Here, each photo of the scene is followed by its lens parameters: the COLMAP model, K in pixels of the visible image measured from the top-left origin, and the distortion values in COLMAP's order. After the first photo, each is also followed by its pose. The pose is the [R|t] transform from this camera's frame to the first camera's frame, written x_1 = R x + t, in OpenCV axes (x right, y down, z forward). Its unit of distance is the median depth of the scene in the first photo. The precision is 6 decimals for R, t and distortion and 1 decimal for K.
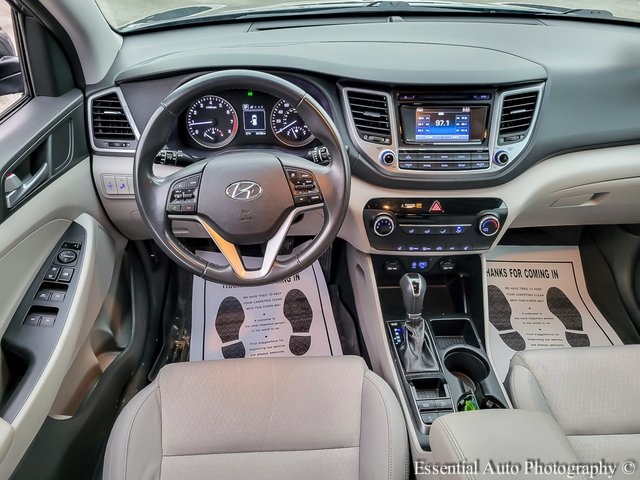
lens RADIAL K [[487.1, 0, 321.1], [0, 487.1, 246.1], [0, 0, 1]] dist [0.040782, -0.006539]
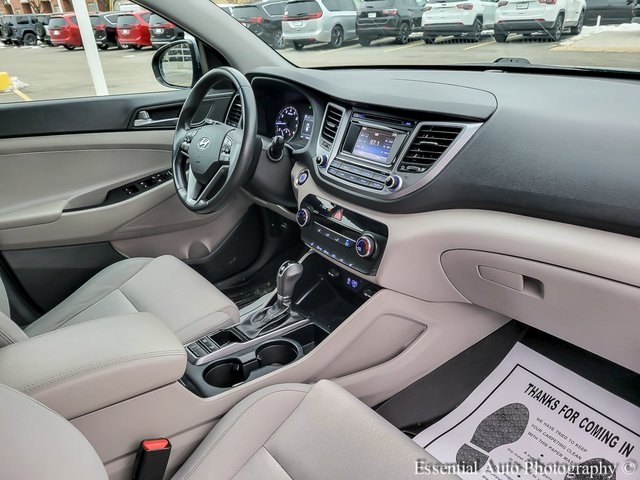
lens RADIAL K [[487.1, 0, 321.1], [0, 487.1, 246.1], [0, 0, 1]] dist [0.040782, -0.006539]
pose [[0.576231, 0.310640, -0.755950, 1.044449], [-0.450373, 0.892532, 0.023464, -0.027417], [0.681999, 0.326939, 0.654208, 0.311554]]
